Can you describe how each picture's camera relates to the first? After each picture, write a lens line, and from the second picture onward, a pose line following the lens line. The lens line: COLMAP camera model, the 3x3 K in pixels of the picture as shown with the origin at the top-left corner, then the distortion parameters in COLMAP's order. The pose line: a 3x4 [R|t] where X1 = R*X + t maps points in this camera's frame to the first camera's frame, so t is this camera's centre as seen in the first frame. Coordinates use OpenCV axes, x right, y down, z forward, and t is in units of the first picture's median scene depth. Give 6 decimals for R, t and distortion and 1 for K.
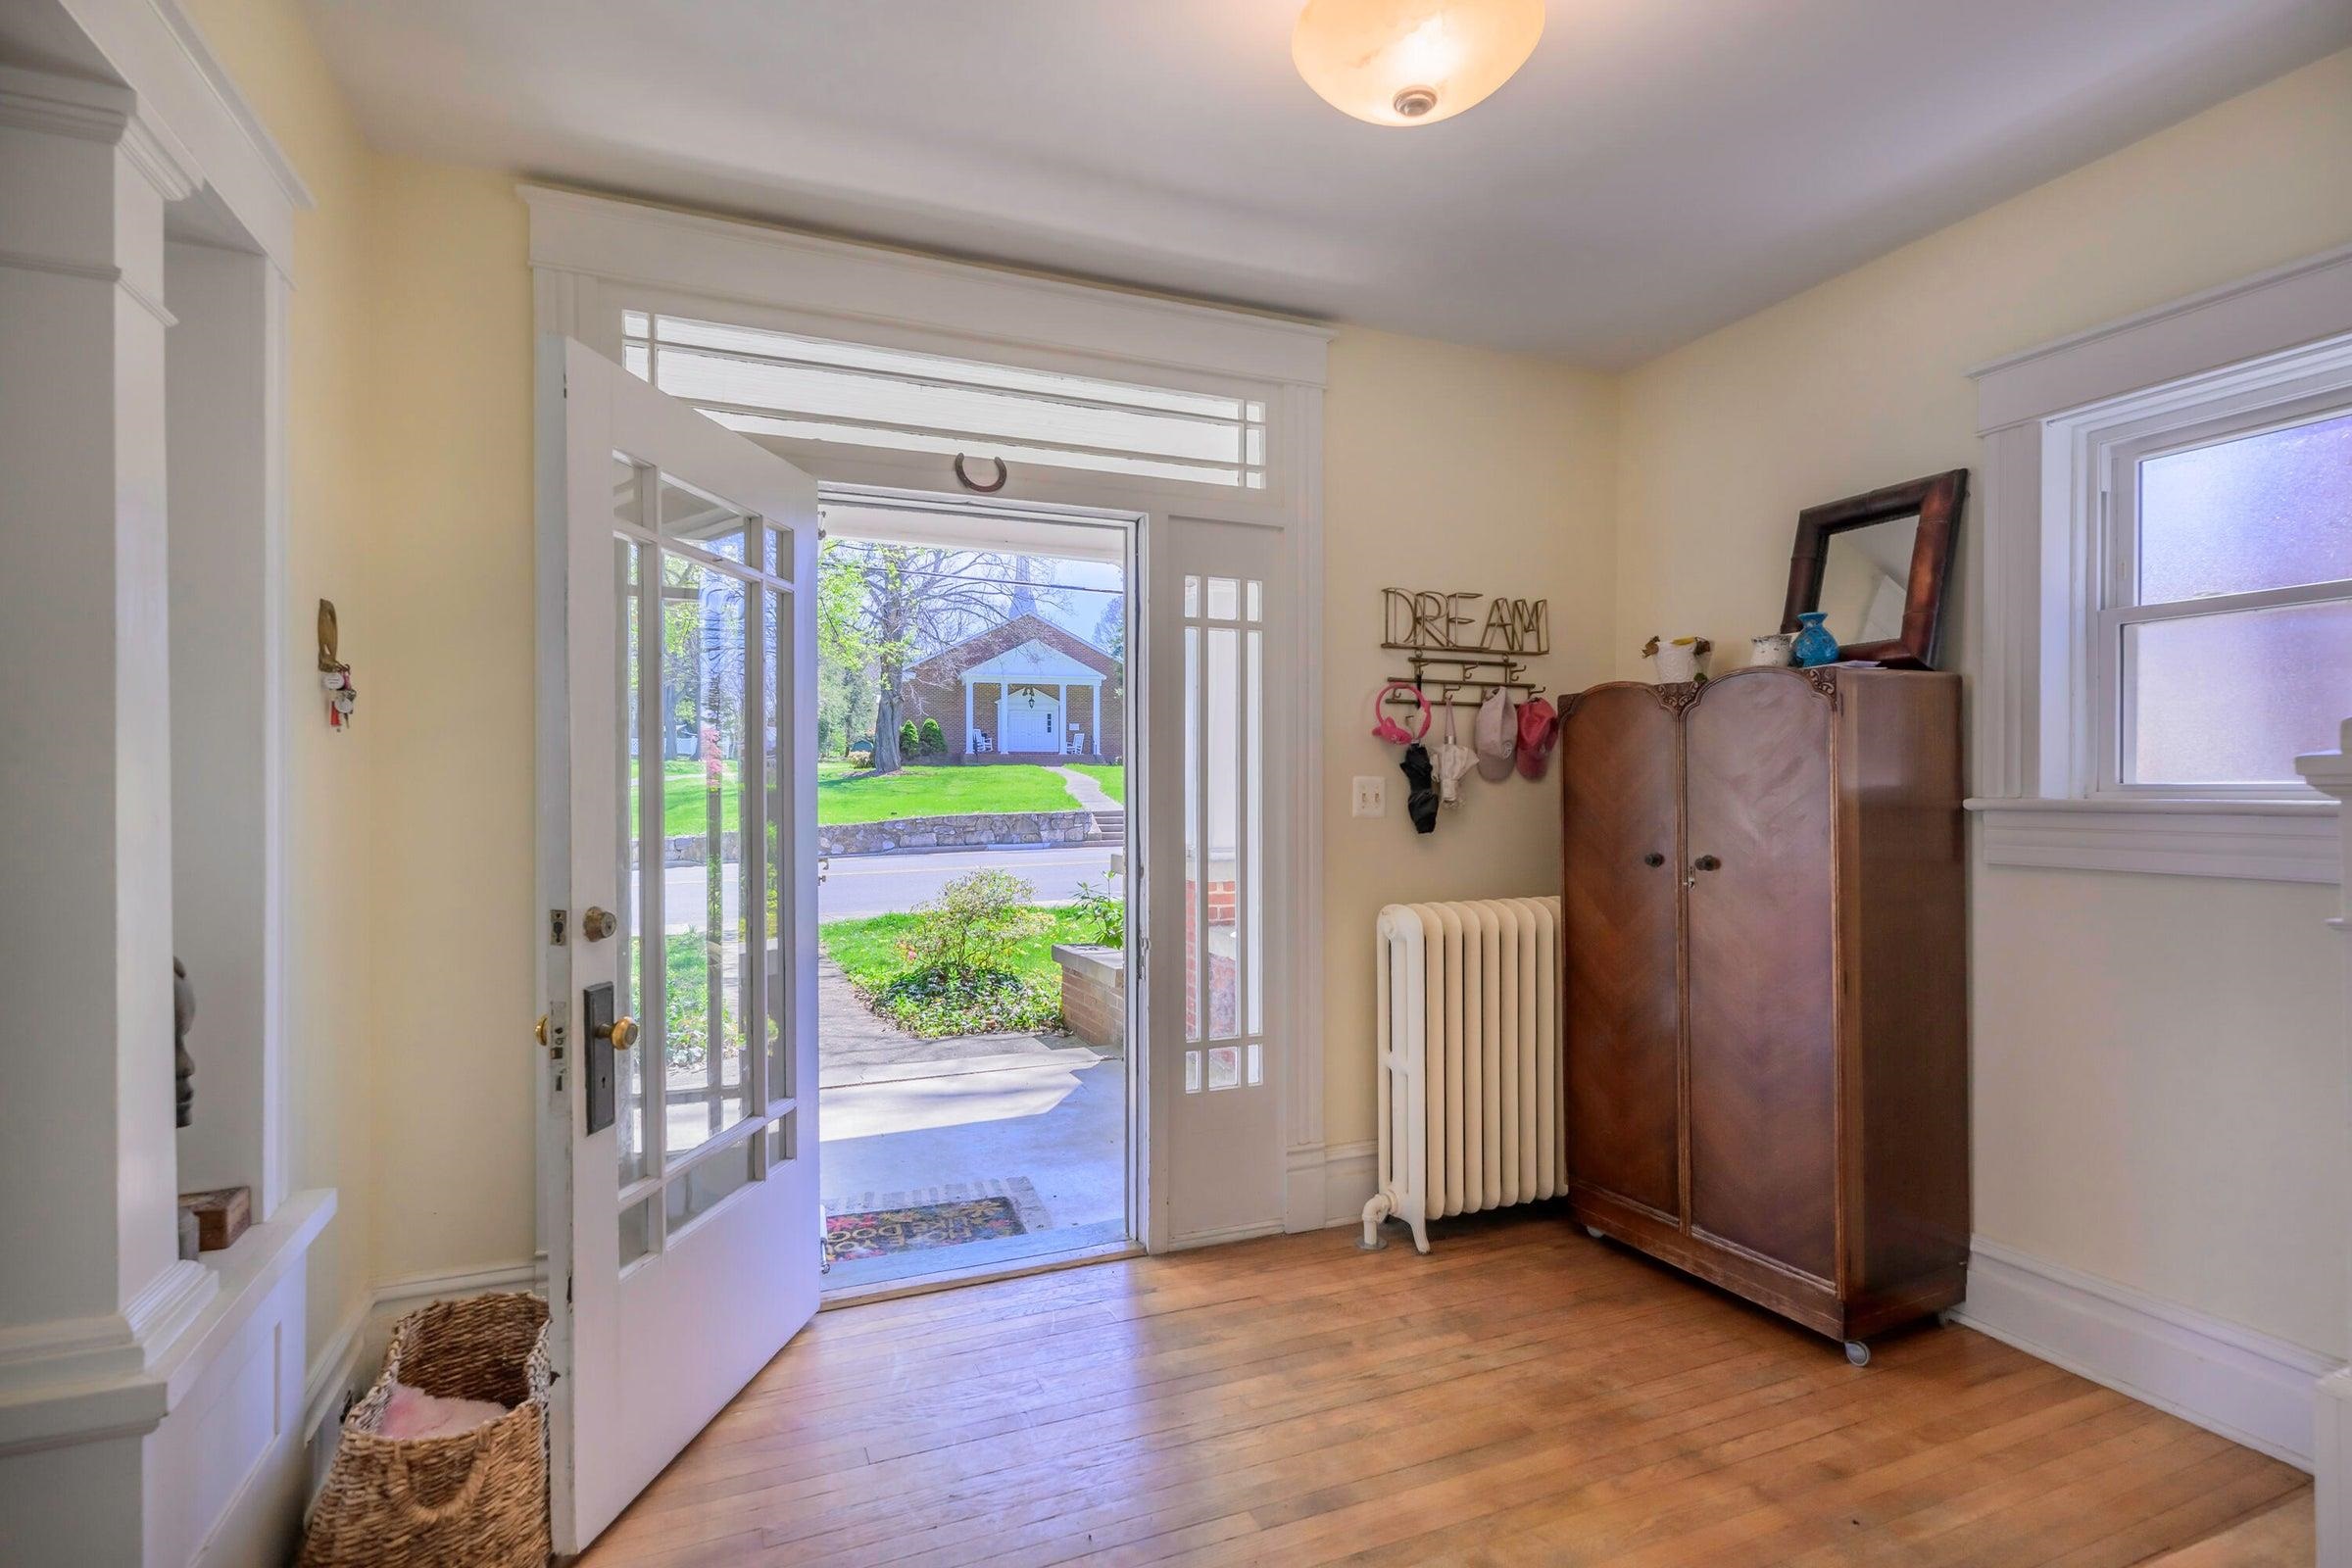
lens RADIAL K [[1123.9, 0, 1176.0], [0, 1123.9, 784.0], [0, 0, 1]] dist [0.002128, -0.000020]
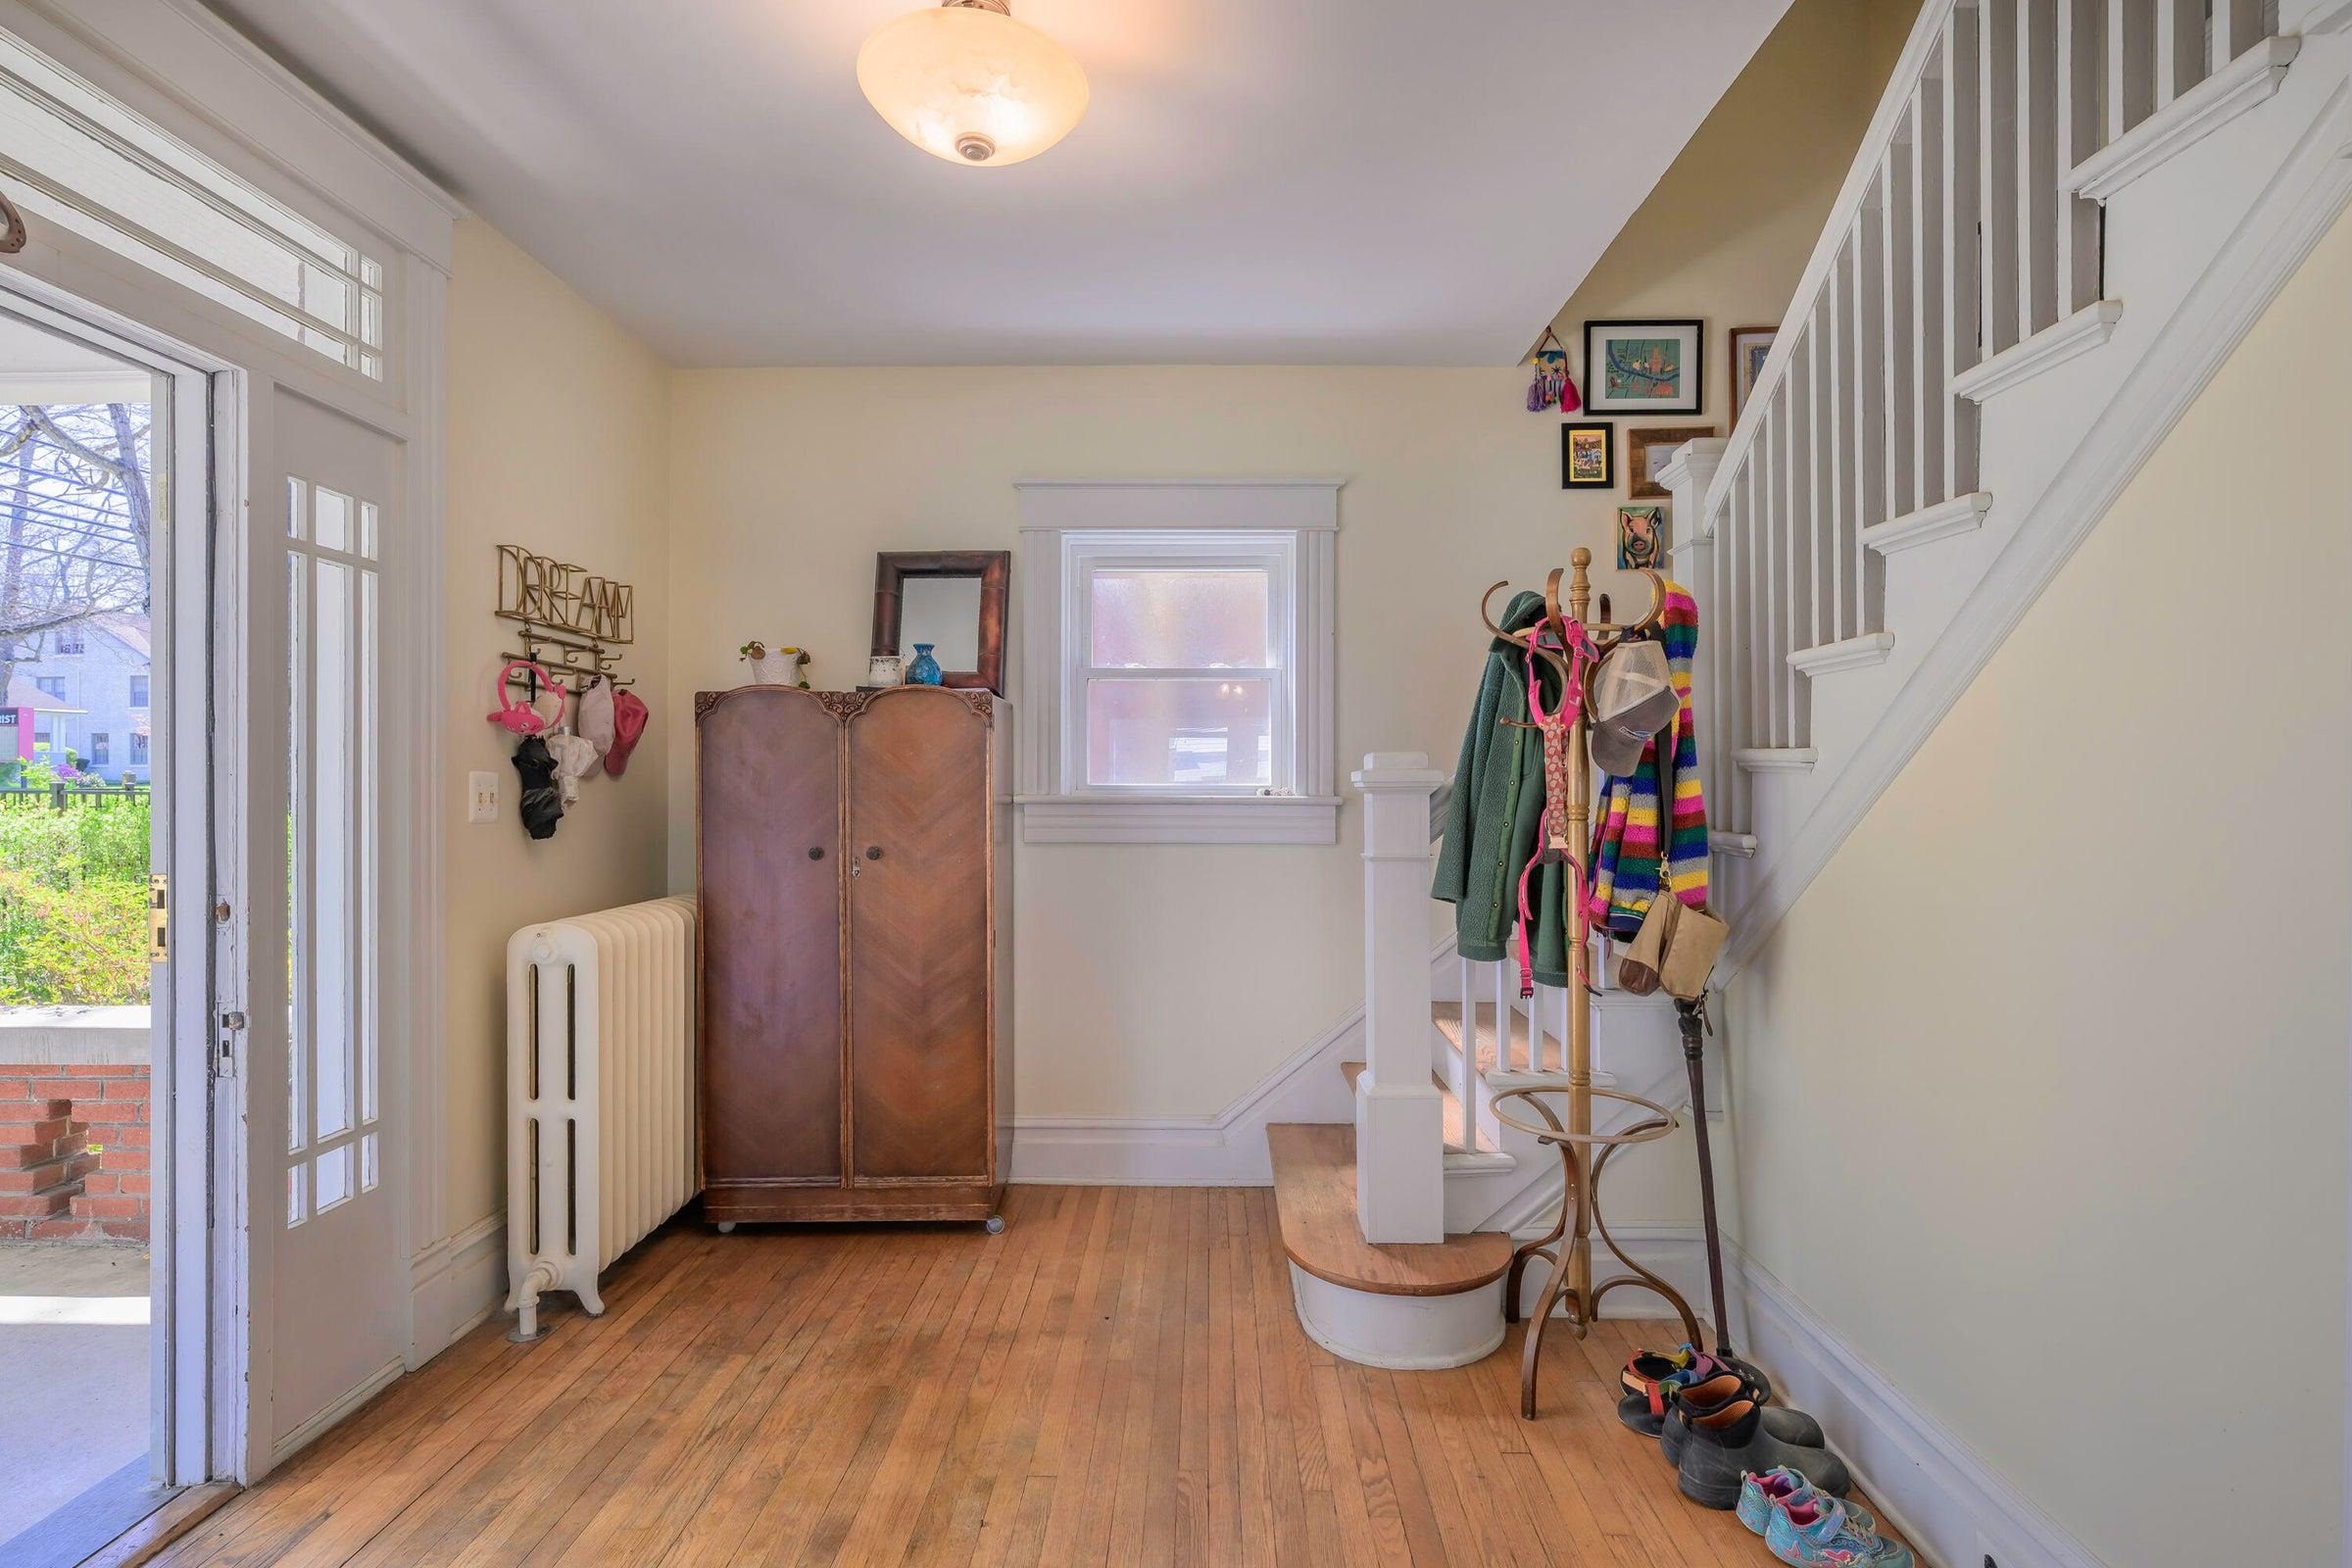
lens RADIAL K [[1143.0, 0, 1175.1], [0, 1143.0, 789.7], [0, 0, 1]] dist [0.001143, 0.000280]
pose [[0.413623, -0.000485, 0.910448, -0.411951], [-0.005514, 0.999980, 0.003038, 0.000972], [-0.910432, -0.006277, 0.413612, 0.222481]]
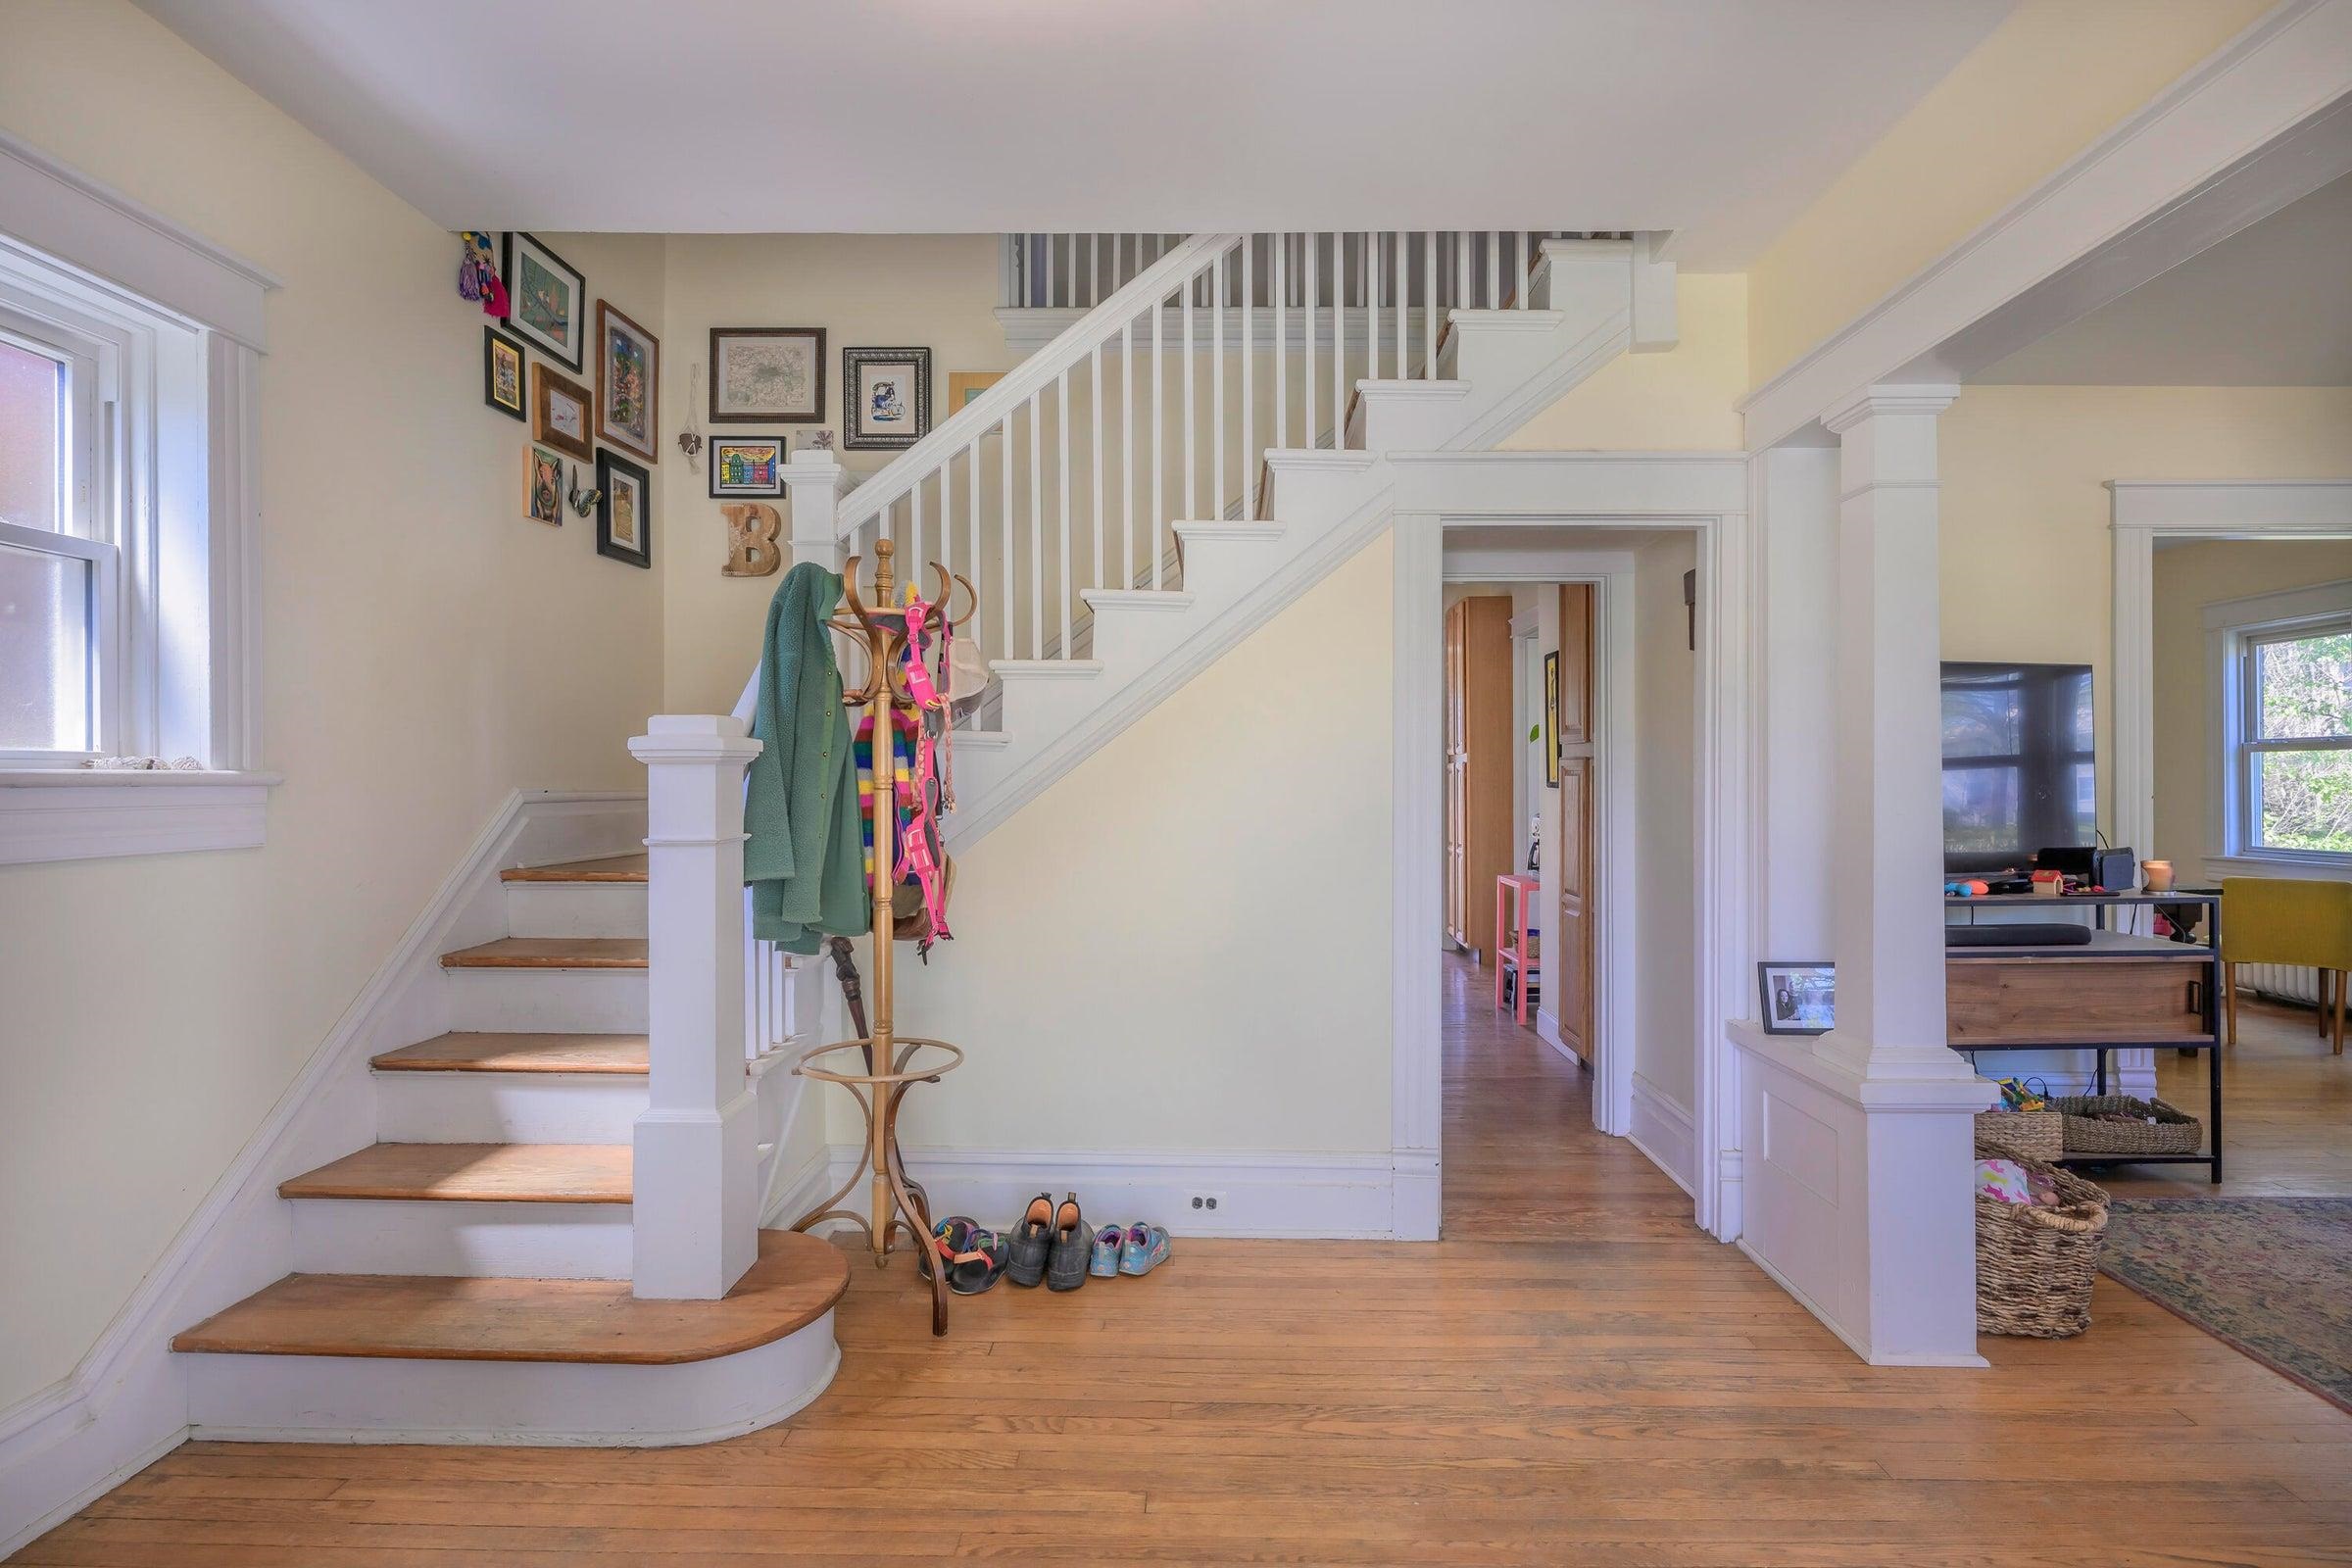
lens RADIAL K [[1134.4, 0, 1180.3], [0, 1134.4, 773.7], [0, 0, 1]] dist [0.000442, -0.000159]
pose [[-0.915750, -0.002504, 0.401740, -0.102568], [-0.004229, 0.999985, -0.003408, 0.013461], [-0.401725, -0.004819, -0.915747, 1.044425]]
